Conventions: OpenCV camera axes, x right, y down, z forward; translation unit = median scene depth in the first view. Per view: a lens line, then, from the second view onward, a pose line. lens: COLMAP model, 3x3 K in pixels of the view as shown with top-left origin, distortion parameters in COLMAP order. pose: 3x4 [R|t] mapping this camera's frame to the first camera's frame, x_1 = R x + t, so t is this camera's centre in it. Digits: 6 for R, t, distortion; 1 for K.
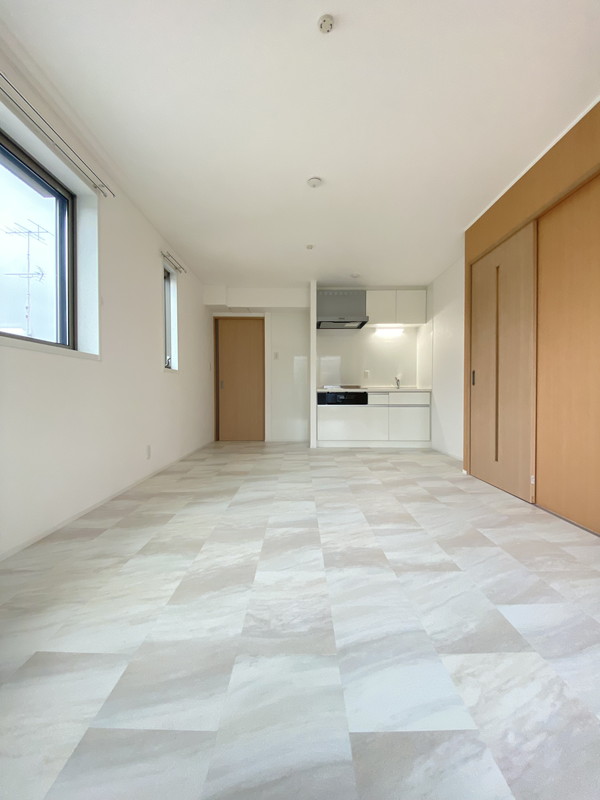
lens RADIAL K [[323.1, 0, 298.2], [0, 323.1, 398.1], [0, 0, 1]] dist [0.021609, -0.018488]
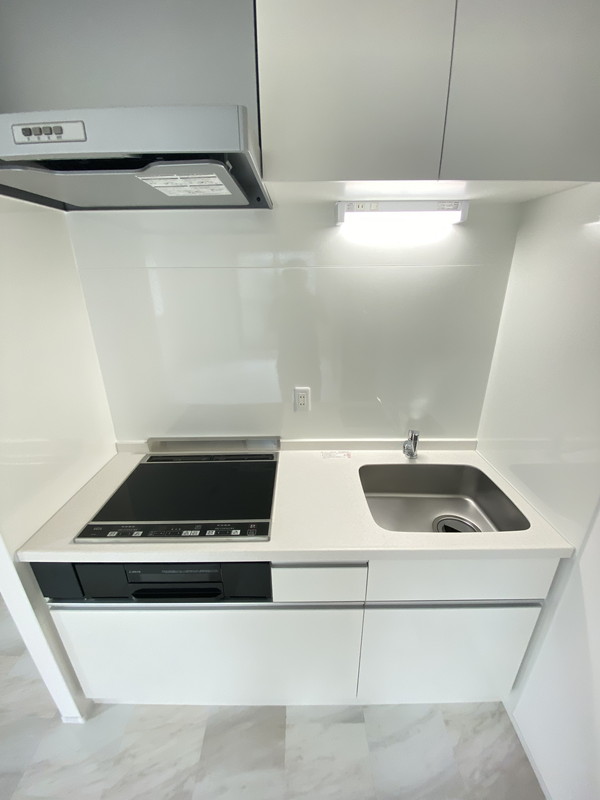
lens RADIAL K [[323.1, 0, 298.2], [0, 323.1, 398.1], [0, 0, 1]] dist [0.021609, -0.018488]
pose [[0.999937, -0.001372, 0.011105, 0.498408], [-0.002485, 0.940446, 0.339933, -0.404691], [-0.010910, -0.339939, 0.940384, 1.798027]]
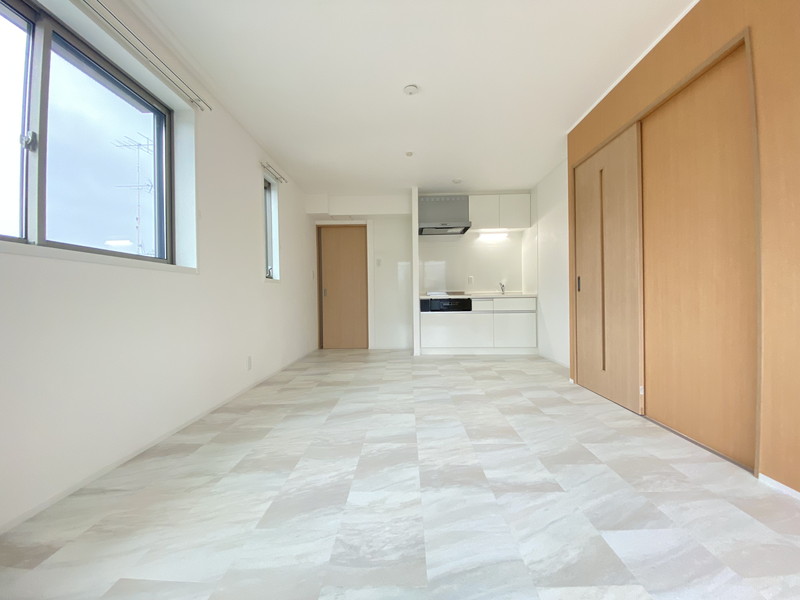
lens RADIAL K [[323.1, 0, 395.9], [0, 323.1, 299.7], [0, 0, 1]] dist [0.021609, -0.018488]
pose [[0.999477, -0.012975, -0.029617, 0.028666], [0.012724, 0.999882, -0.008635, -0.018875], [0.029726, 0.008254, 0.999524, 0.017359]]
